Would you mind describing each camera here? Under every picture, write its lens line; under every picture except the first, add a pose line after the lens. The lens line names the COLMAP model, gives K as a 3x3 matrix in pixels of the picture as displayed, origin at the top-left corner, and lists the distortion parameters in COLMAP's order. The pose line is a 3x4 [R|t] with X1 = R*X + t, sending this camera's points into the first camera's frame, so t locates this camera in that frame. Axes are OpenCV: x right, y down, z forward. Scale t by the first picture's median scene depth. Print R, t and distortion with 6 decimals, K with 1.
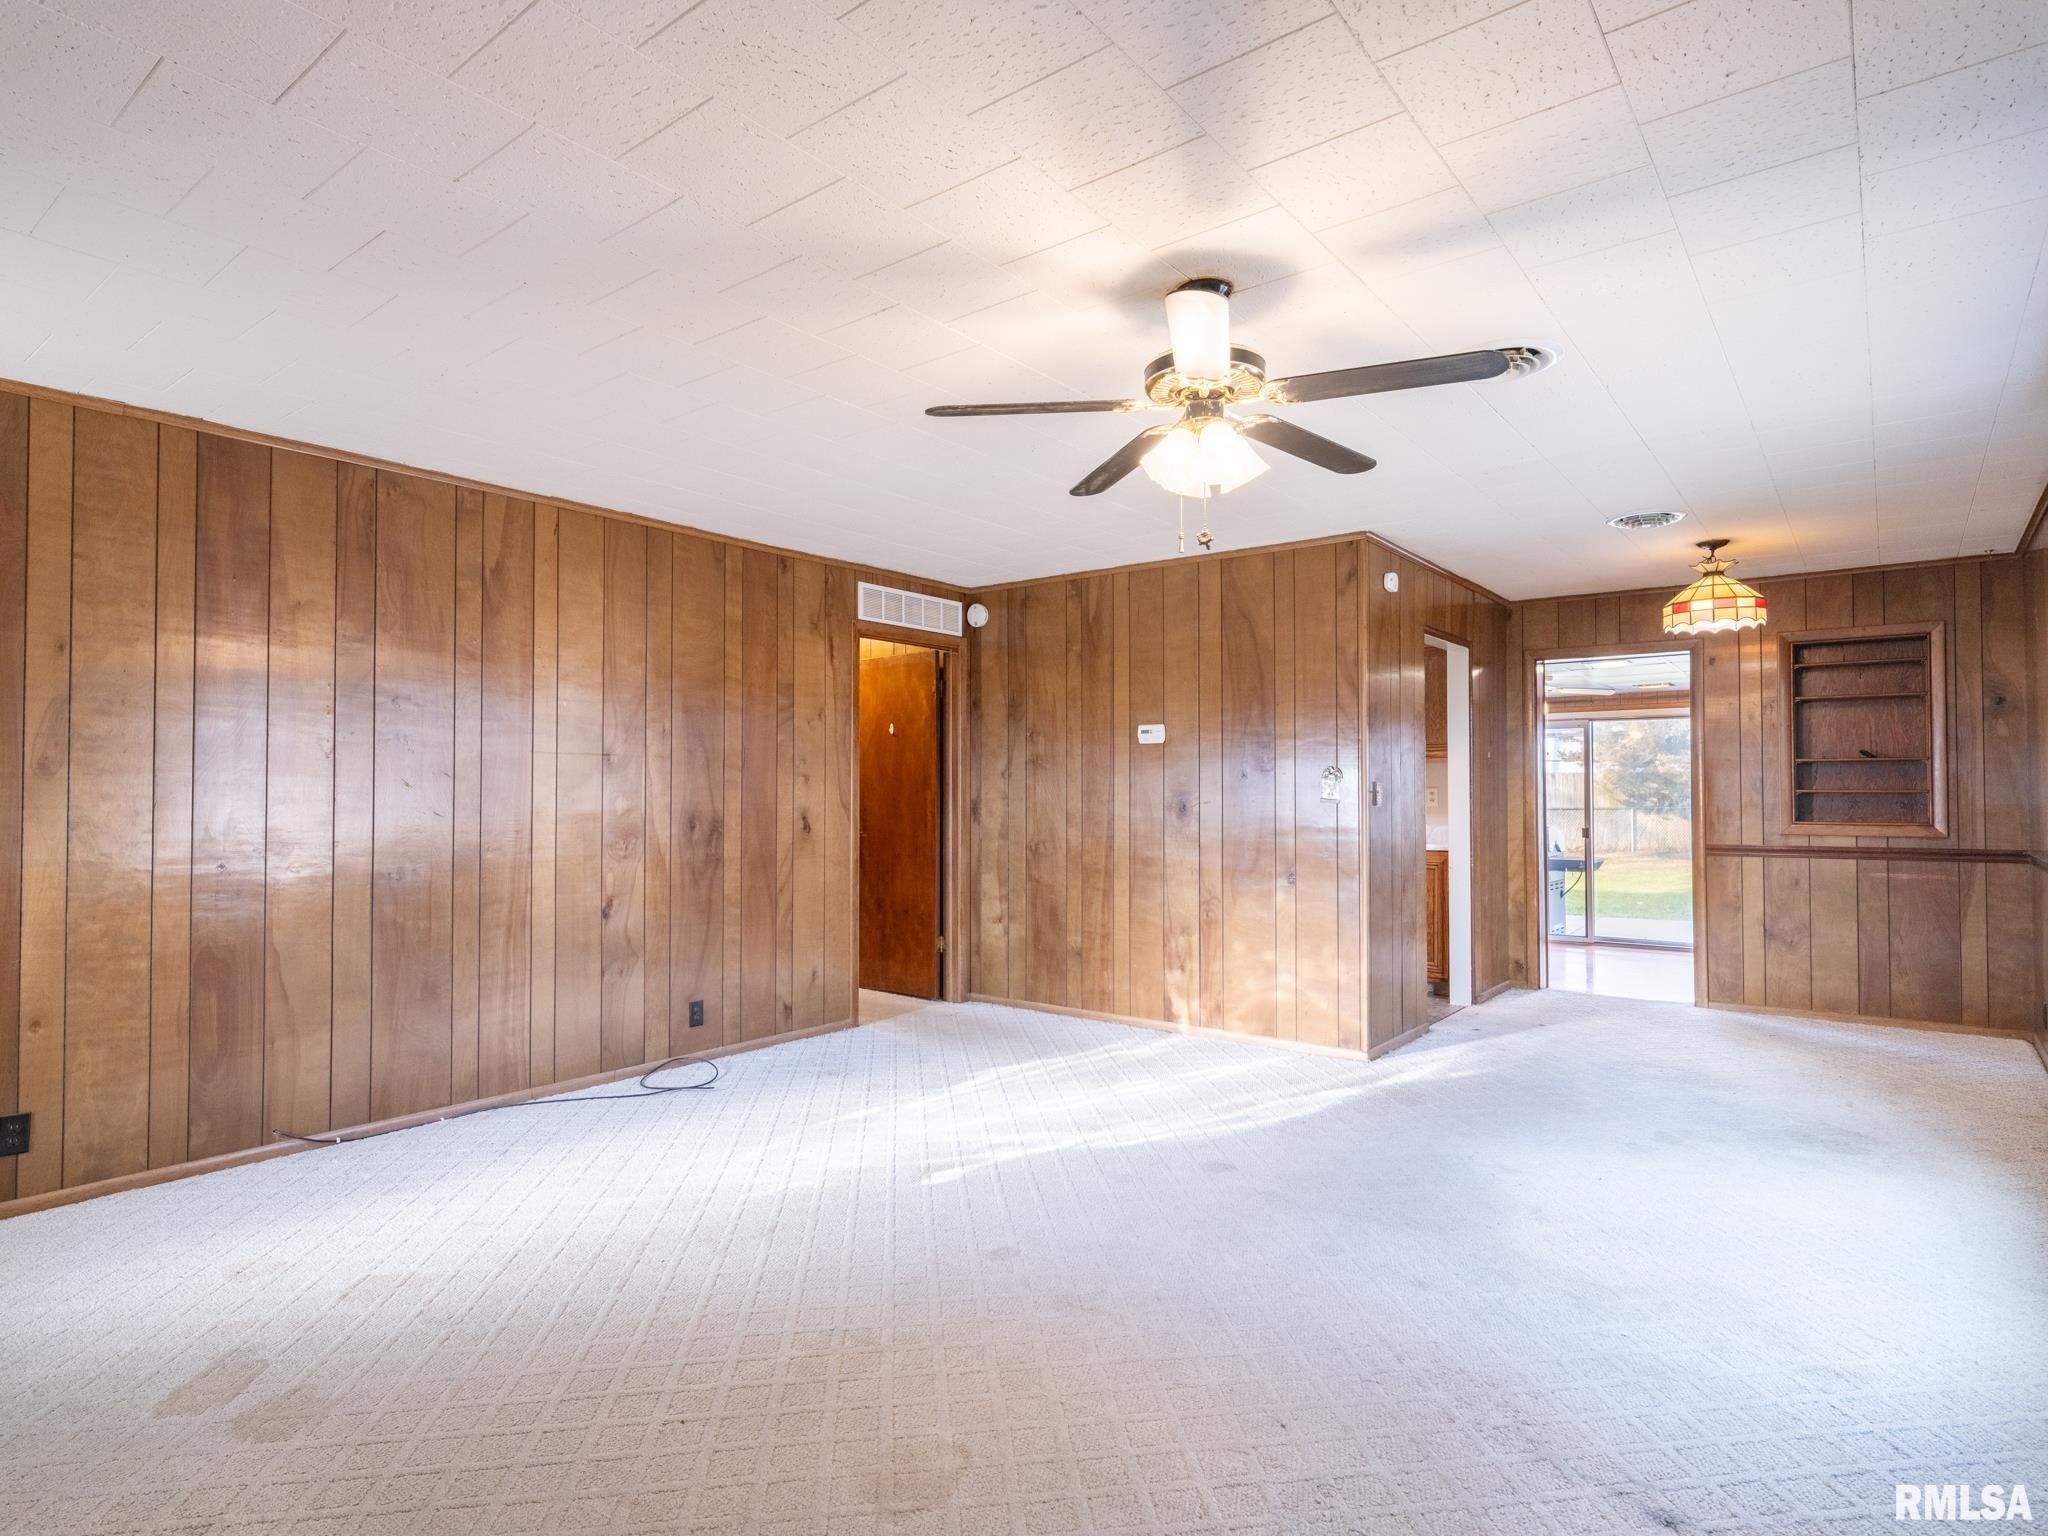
lens RADIAL K [[1095.3, 0, 1023.6], [0, 1095.3, 777.8], [0, 0, 1]] dist [0.006869, -0.006490]
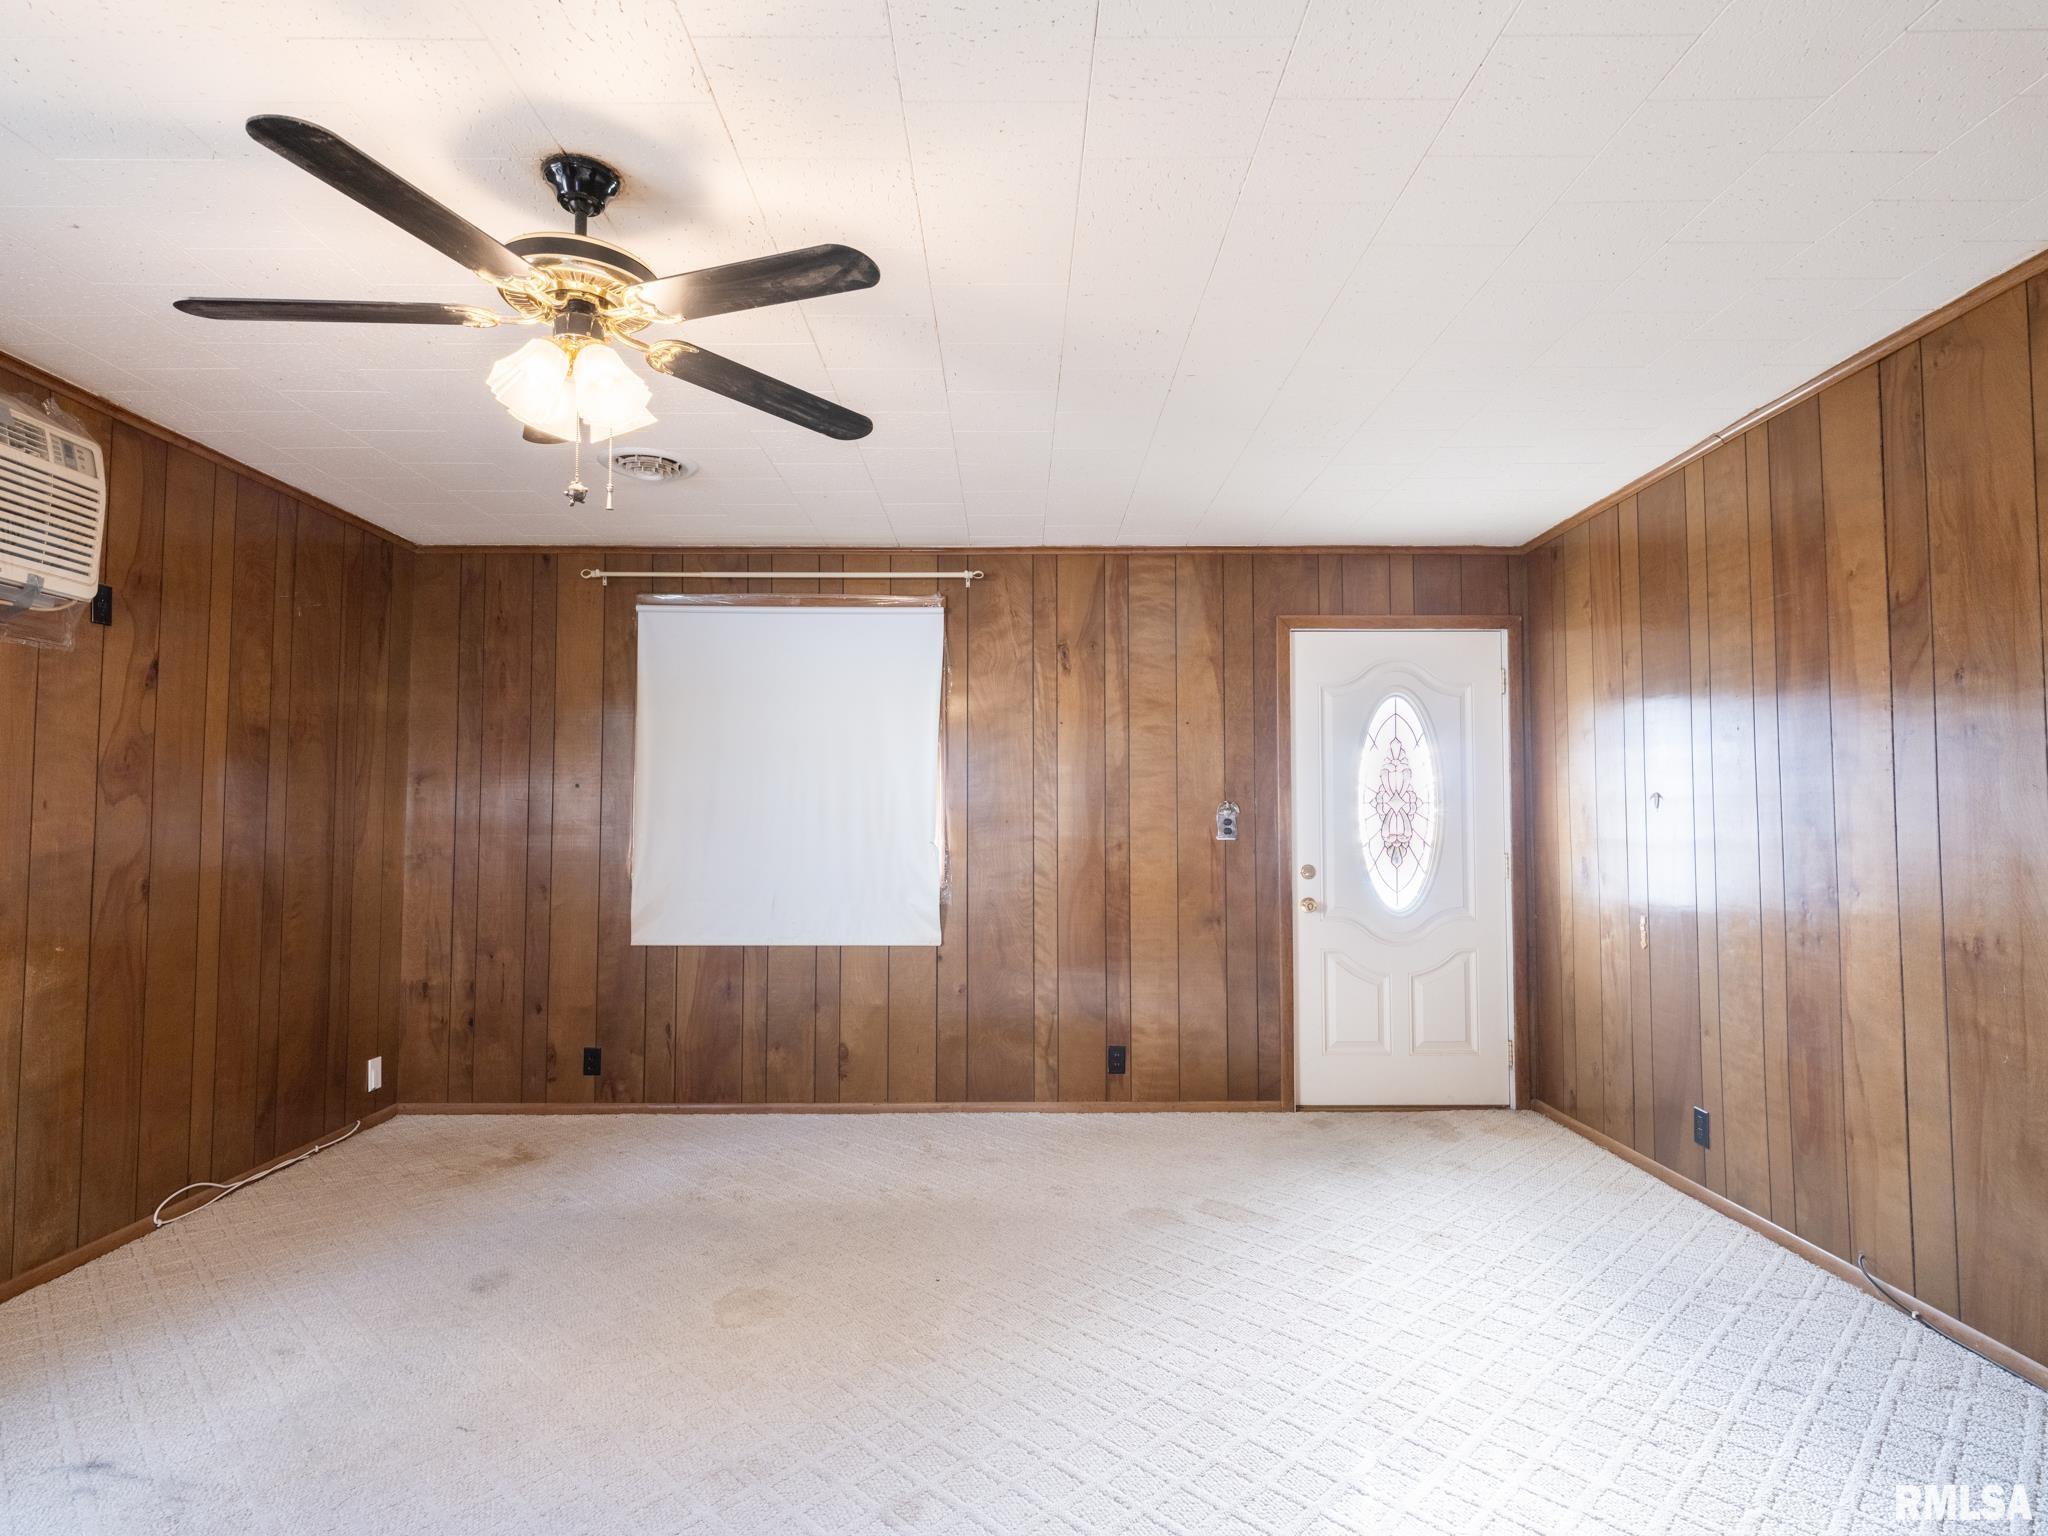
lens RADIAL K [[1112.4, 0, 1026.5], [0, 1112.4, 773.1], [0, 0, 1]] dist [0.004807, -0.002531]
pose [[-0.782875, -0.026275, -0.621624, 0.213347], [0.010861, 0.998379, -0.055878, 0.014821], [0.622084, -0.050497, -0.781321, 0.962993]]
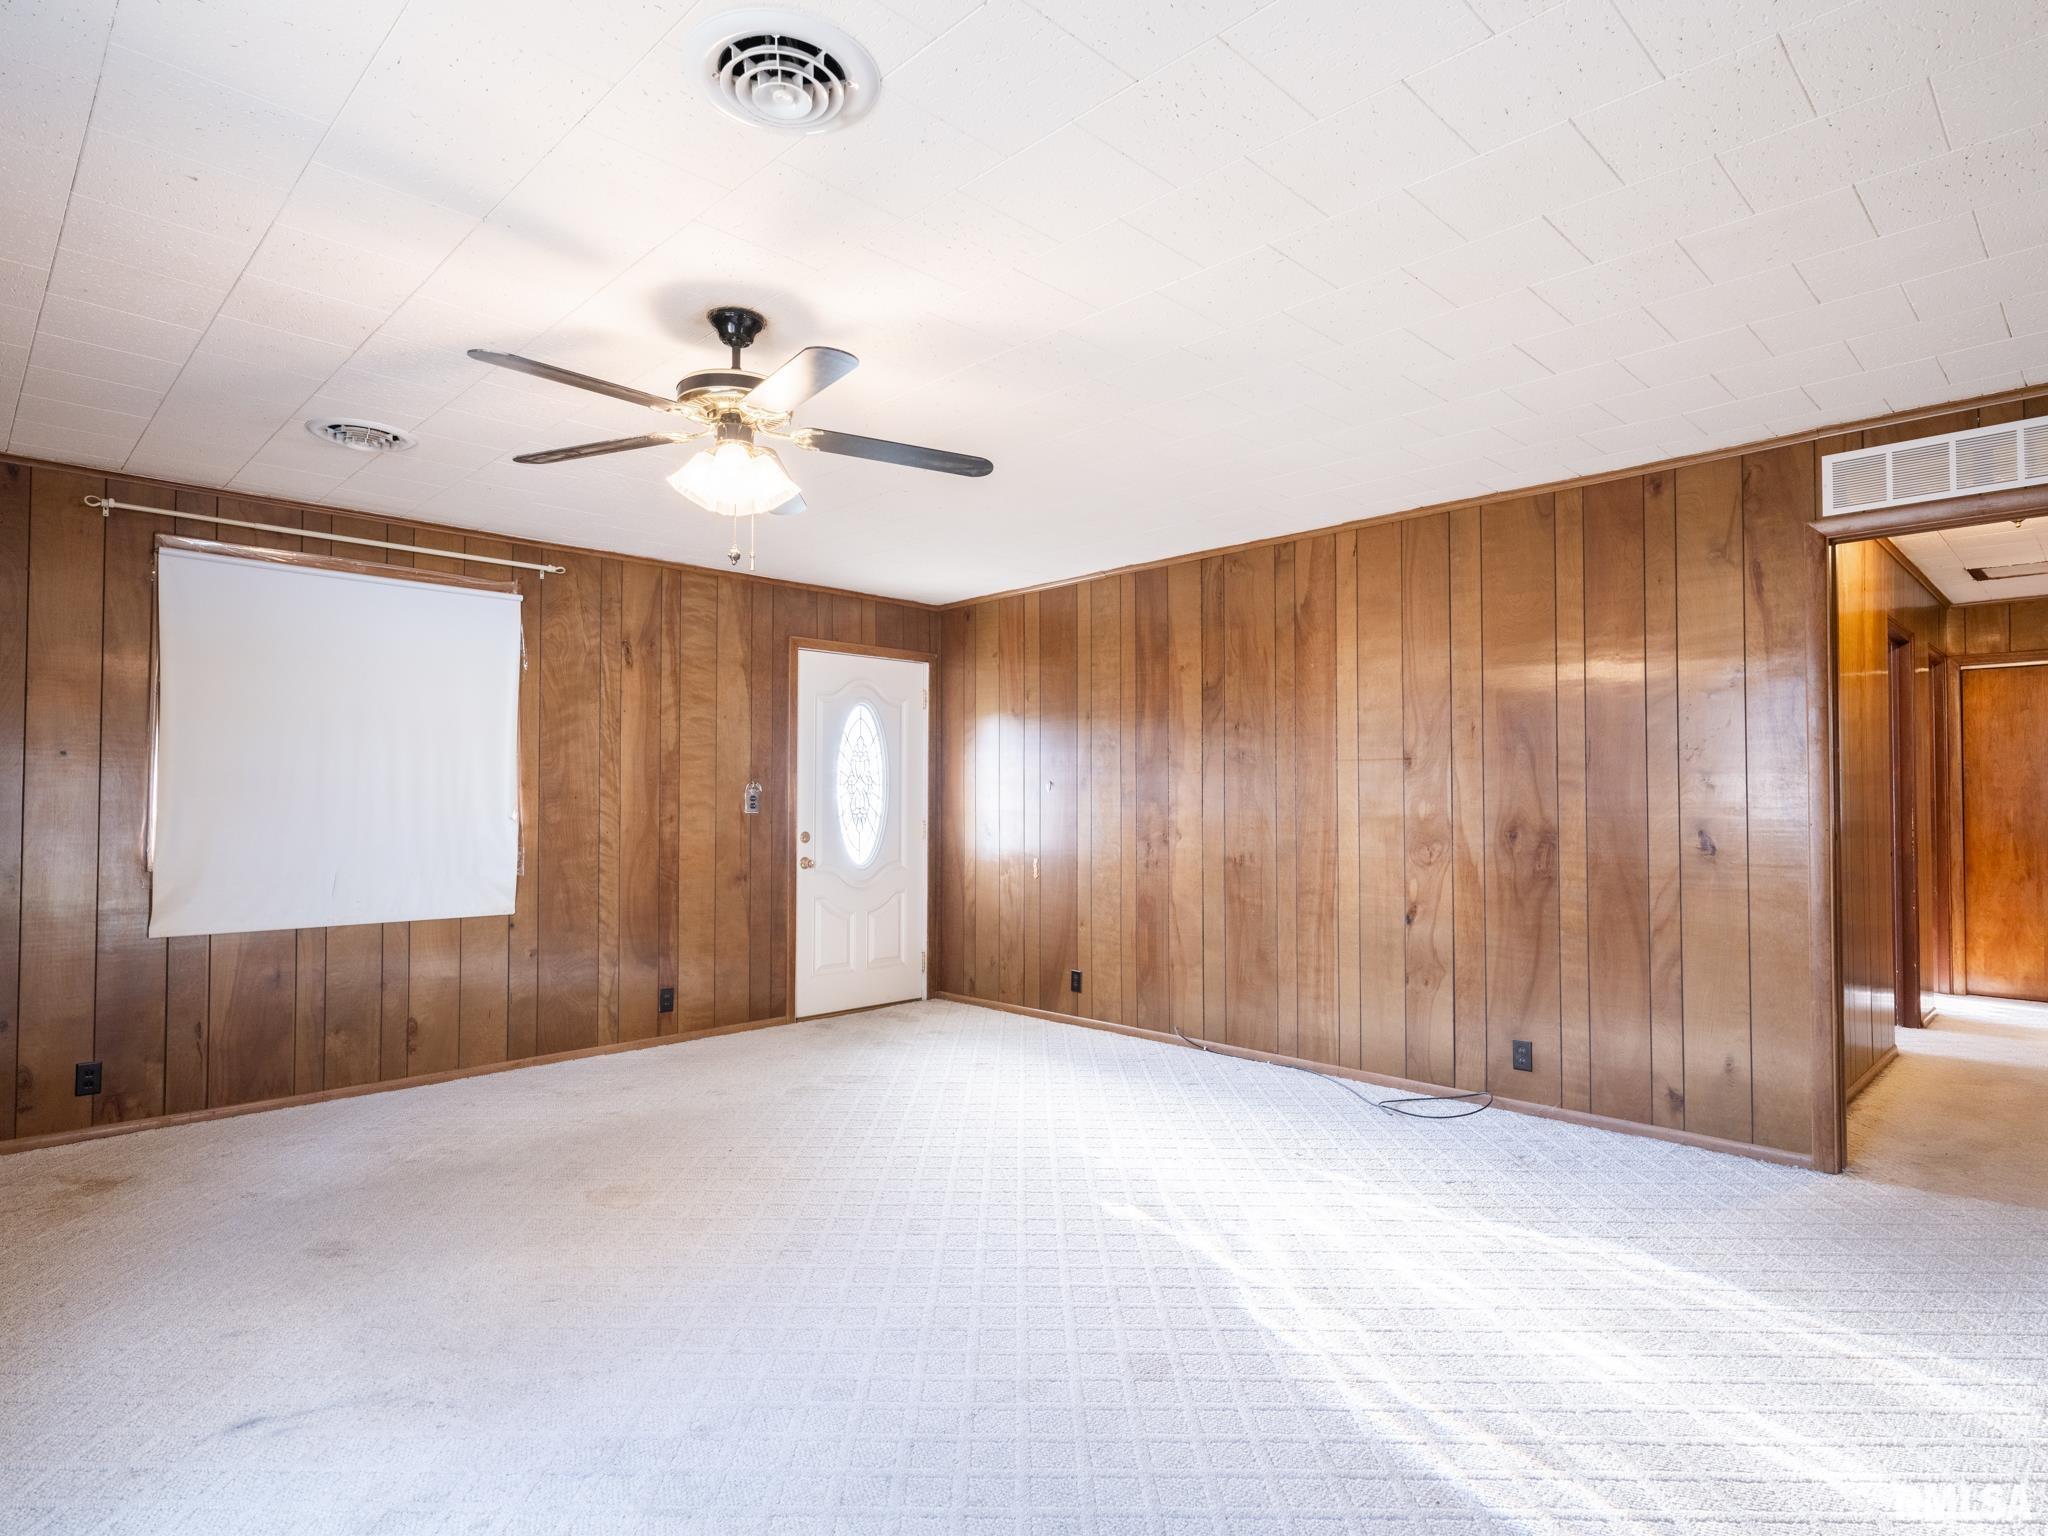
lens RADIAL K [[1112.4, 0, 1026.5], [0, 1112.4, 773.1], [0, 0, 1]] dist [0.004807, -0.002531]
pose [[-0.118925, -0.023496, -0.992625, 0.634548], [0.013869, 0.999583, -0.025322, 0.012152], [0.992806, -0.016778, -0.118549, 0.748652]]
